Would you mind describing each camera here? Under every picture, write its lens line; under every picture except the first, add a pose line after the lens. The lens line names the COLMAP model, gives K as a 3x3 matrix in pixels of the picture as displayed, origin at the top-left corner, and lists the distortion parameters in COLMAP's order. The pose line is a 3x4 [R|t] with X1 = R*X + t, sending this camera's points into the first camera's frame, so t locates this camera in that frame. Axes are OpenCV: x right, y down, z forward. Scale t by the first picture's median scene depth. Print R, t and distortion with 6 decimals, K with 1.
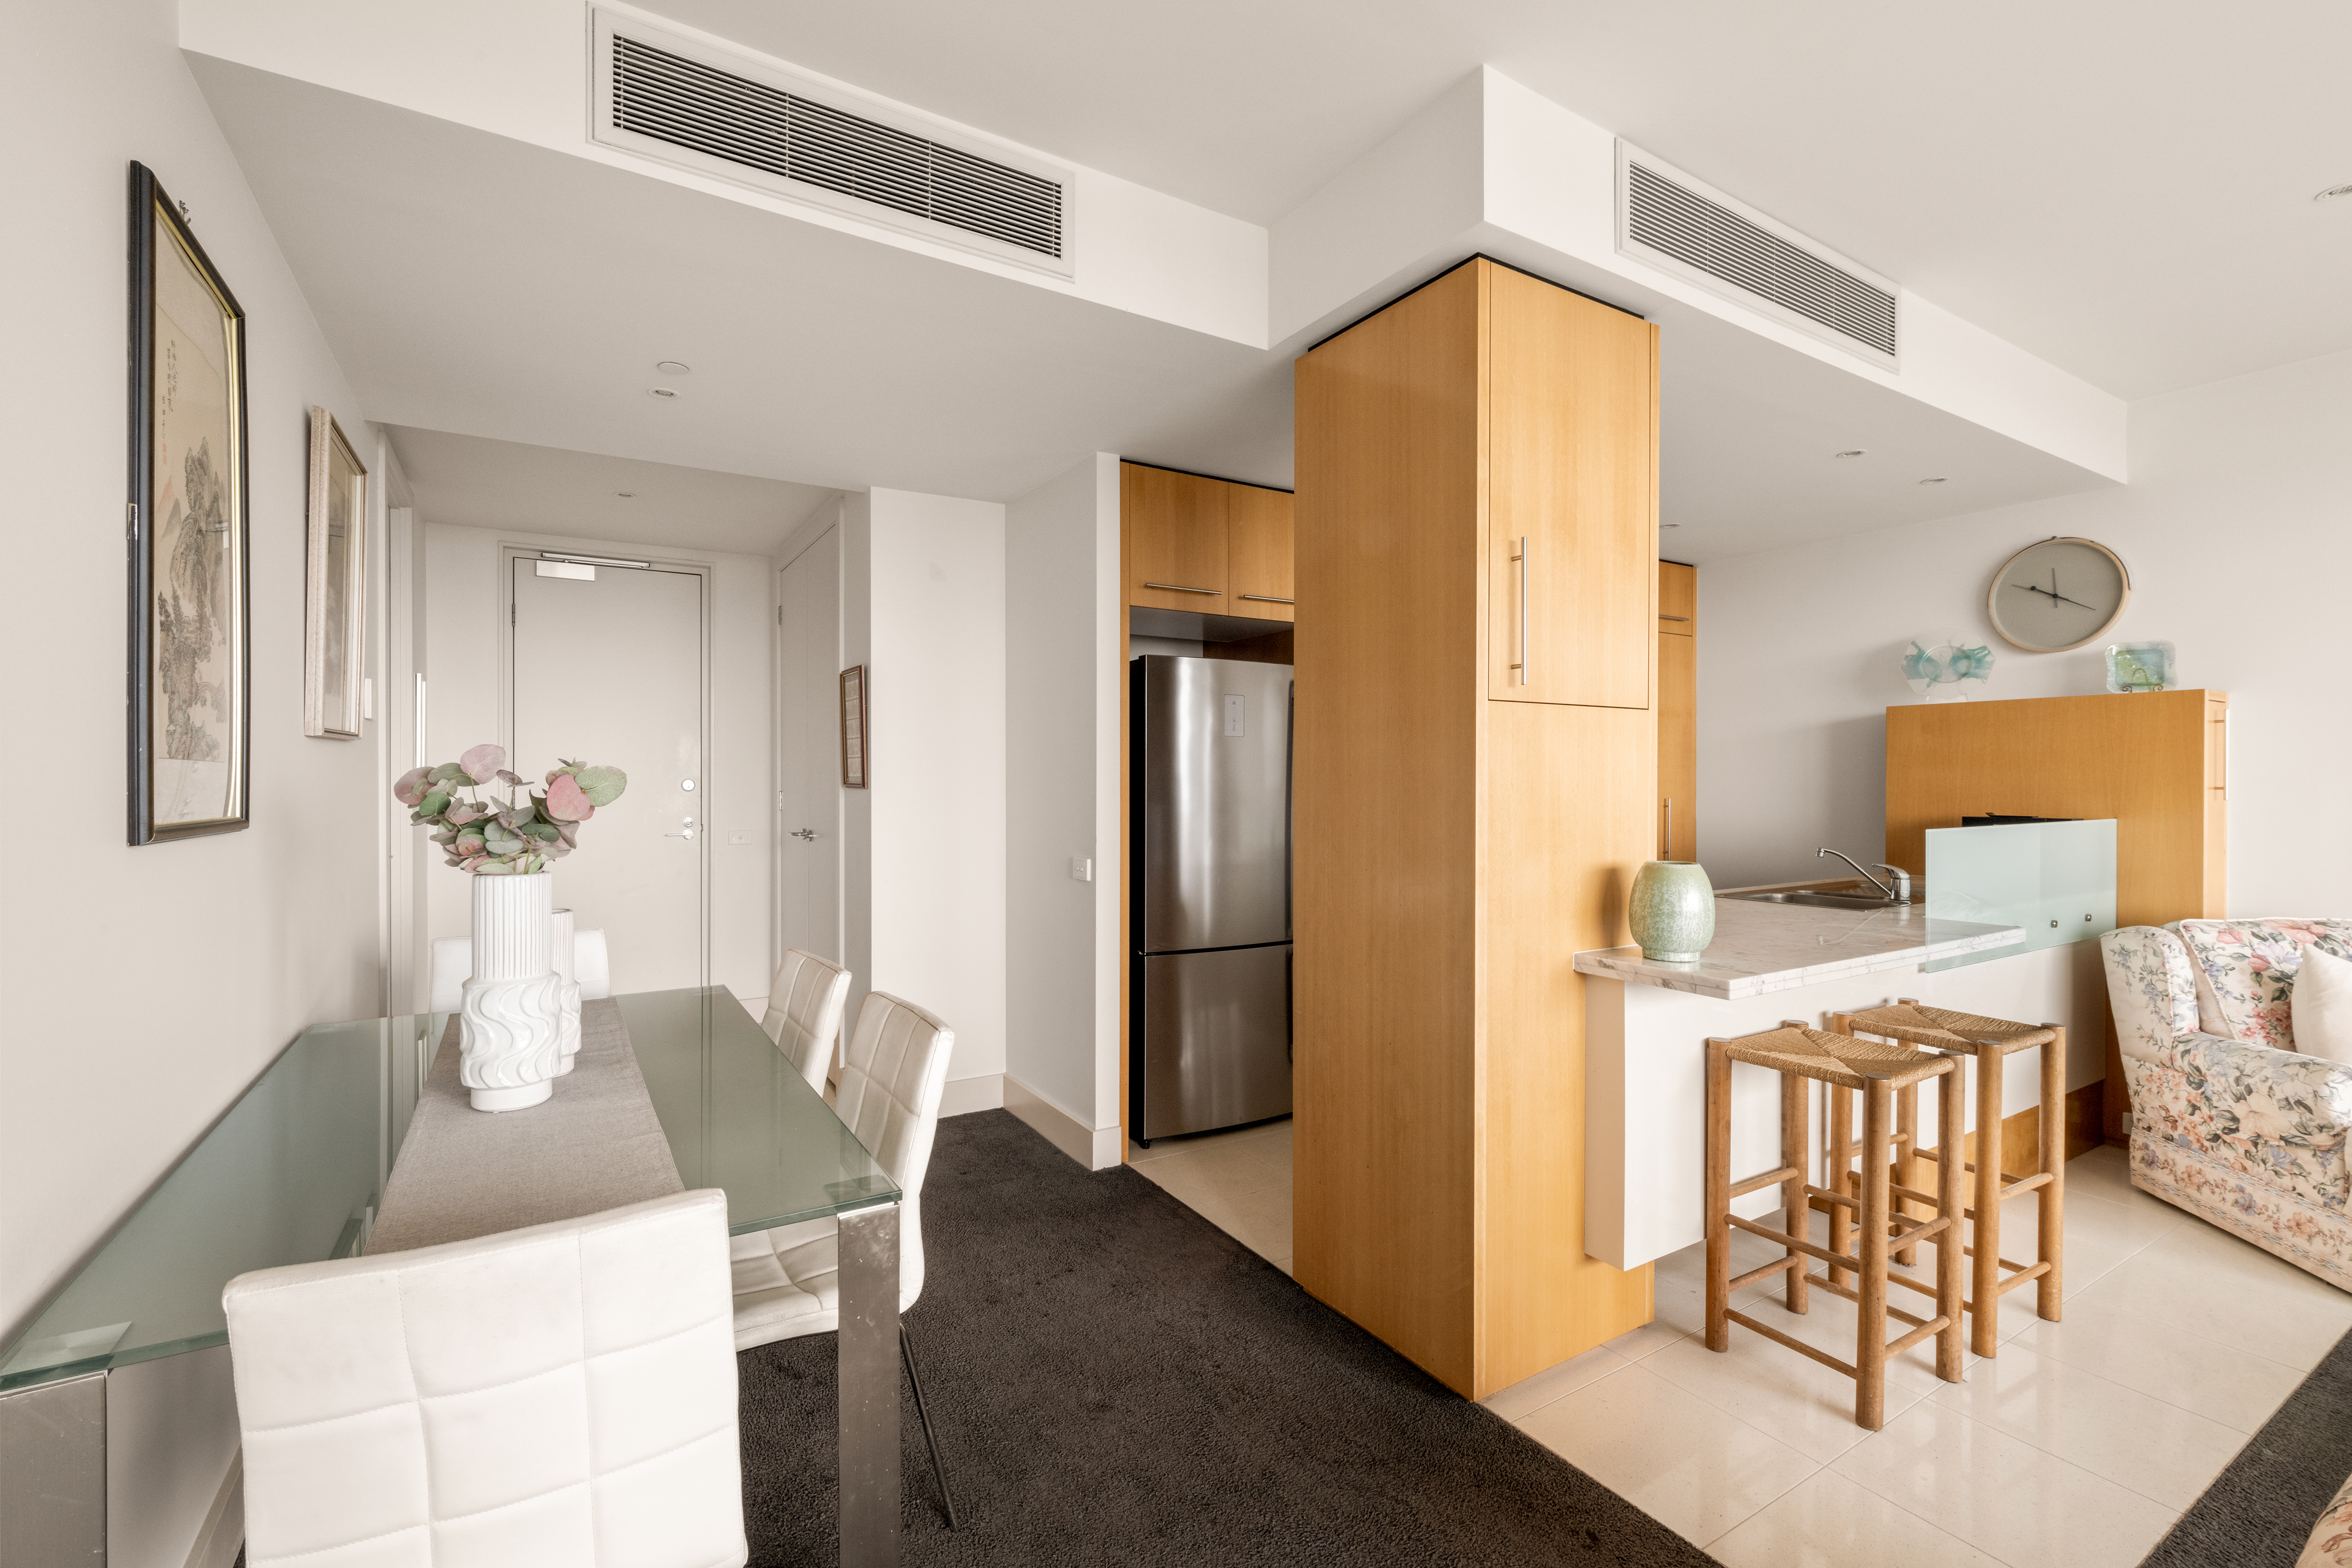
lens RADIAL K [[1034.3, 0, 1176.0], [0, 1034.3, 784.0], [0, 0, 1]] dist [-0.001365, -0.000593]
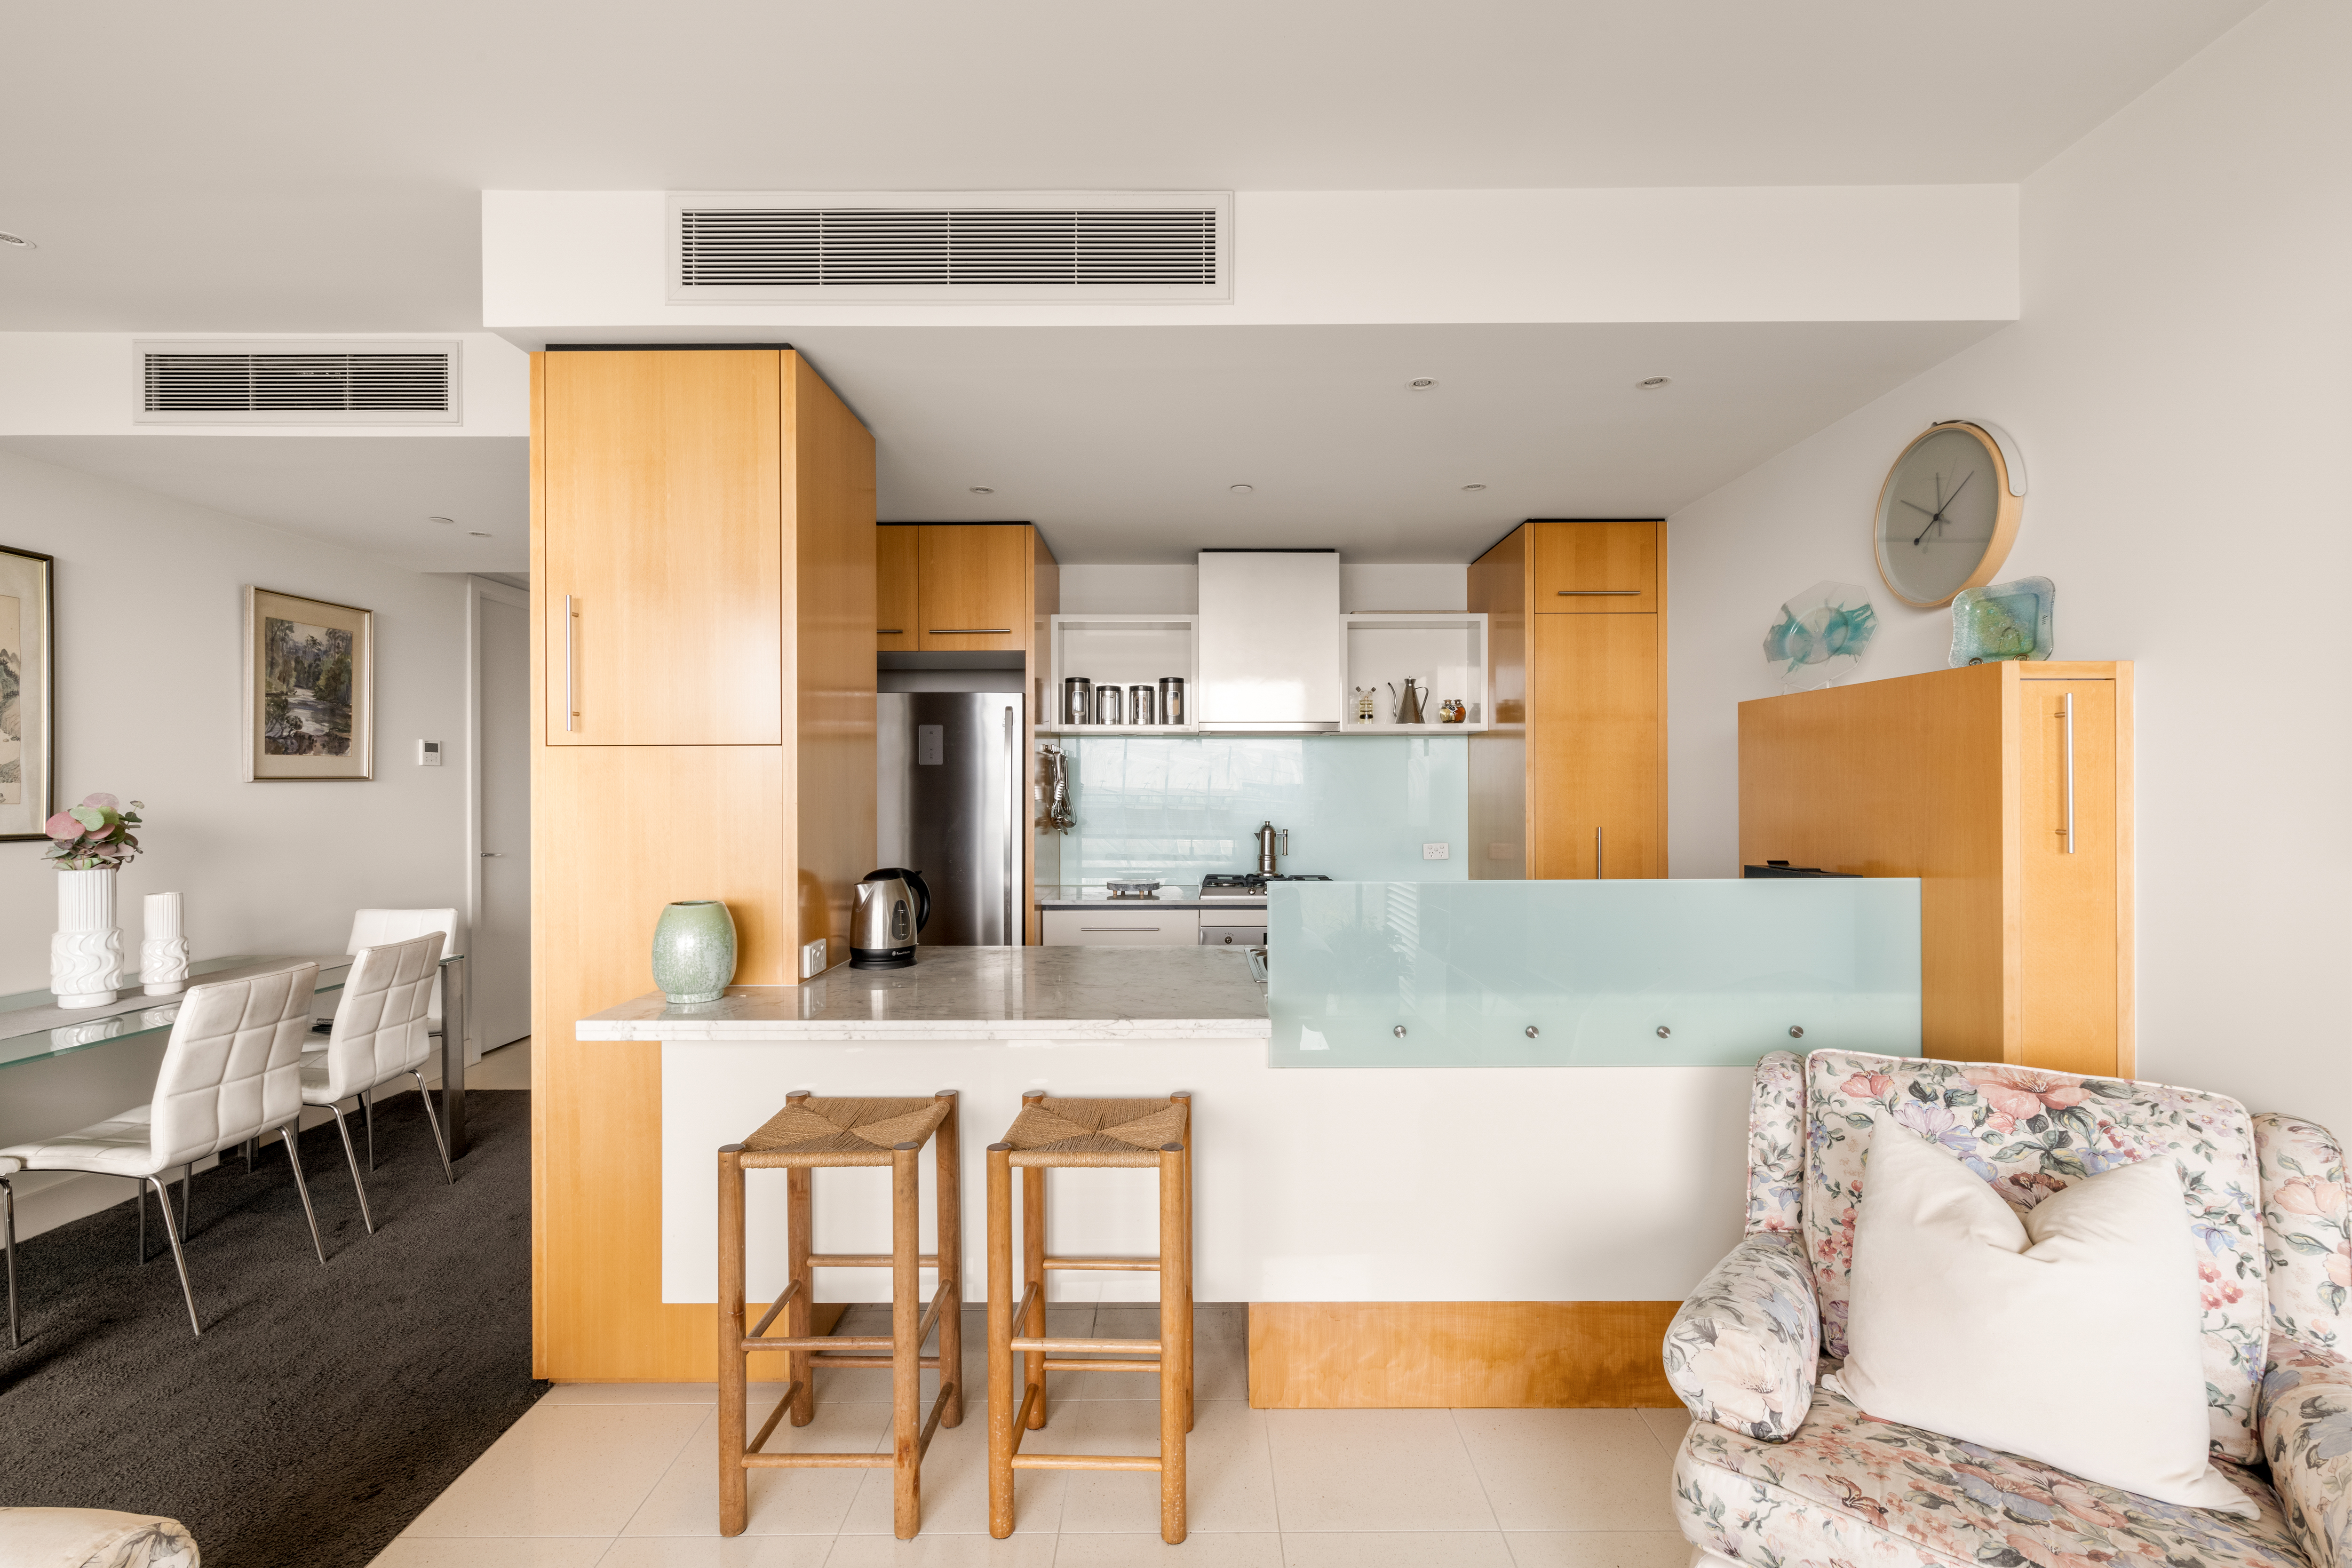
lens RADIAL K [[1034.3, 0, 1176.0], [0, 1034.3, 784.0], [0, 0, 1]] dist [-0.001365, -0.000593]
pose [[0.848714, -0.005455, -0.528824, 1.023996], [0.001669, 0.999969, -0.007636, -0.021367], [0.528850, 0.005598, 0.848697, 0.293390]]
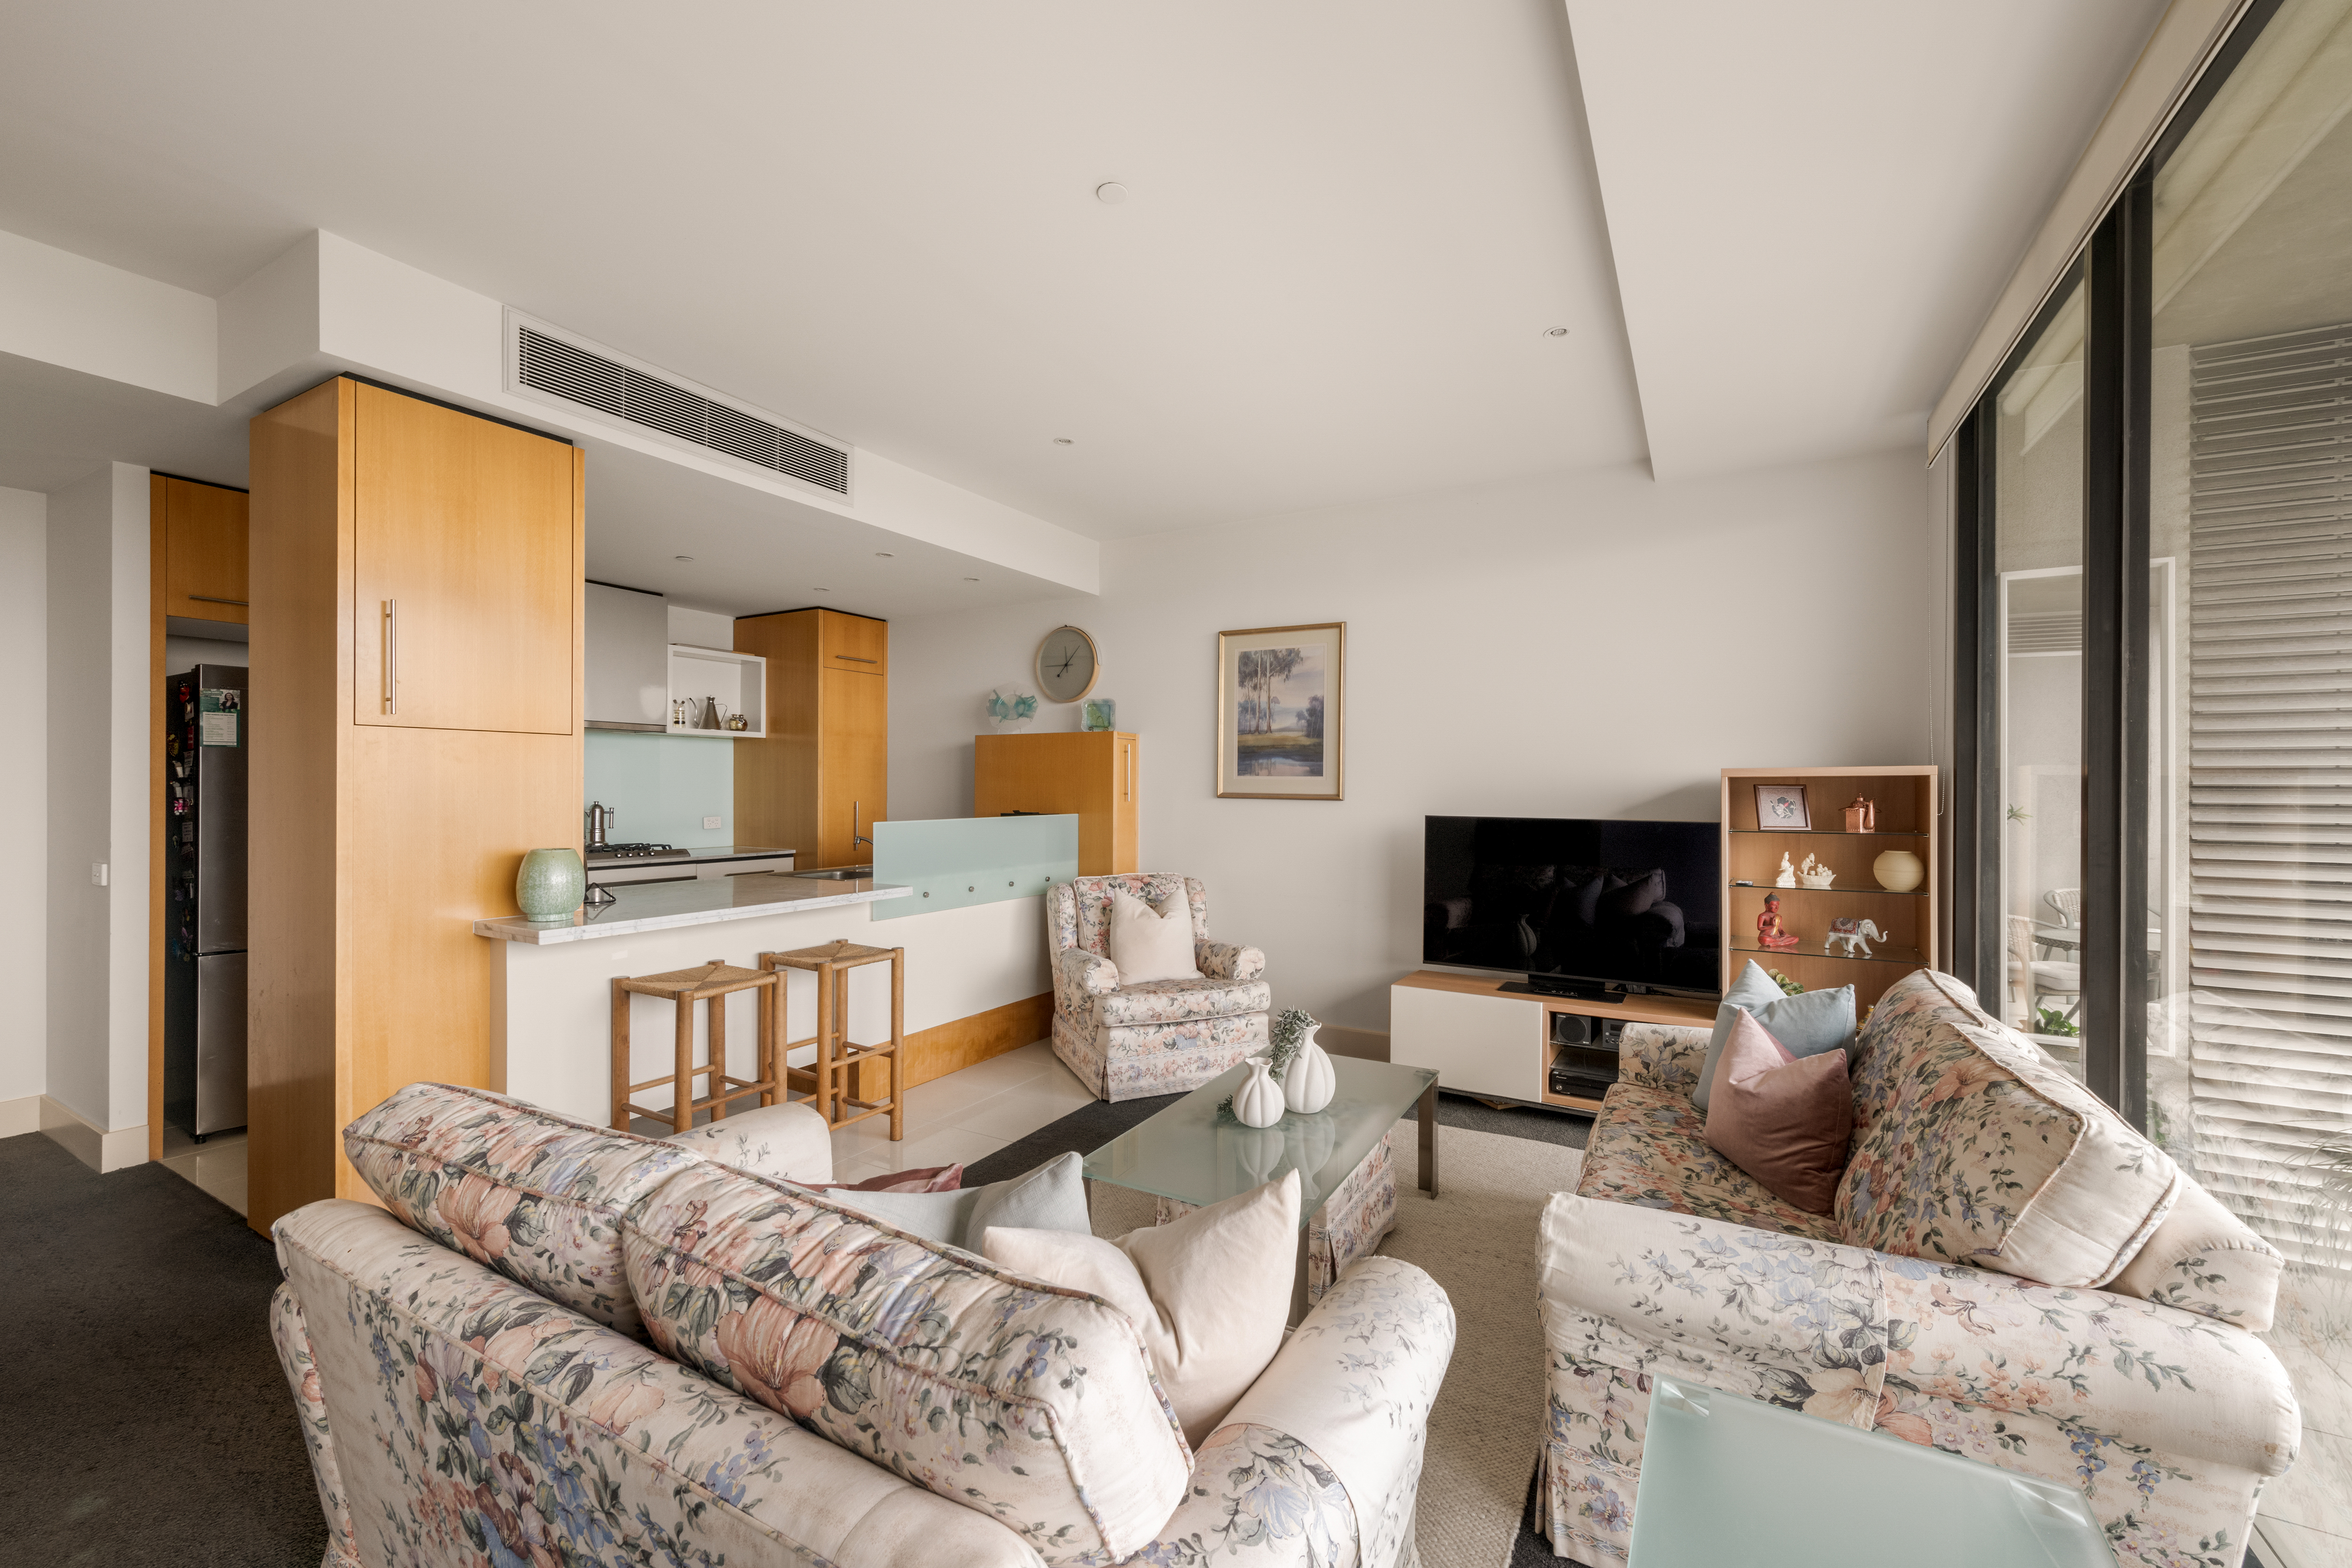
lens RADIAL K [[945.3, 0, 1191.6], [0, 945.3, 783.9], [0, 0, 1]] dist [0.000138, -0.000192]
pose [[0.872159, 0.005855, 0.489188, 0.442688], [-0.003755, 0.999979, -0.005273, -0.004638], [-0.489208, 0.002762, 0.872163, -0.363480]]
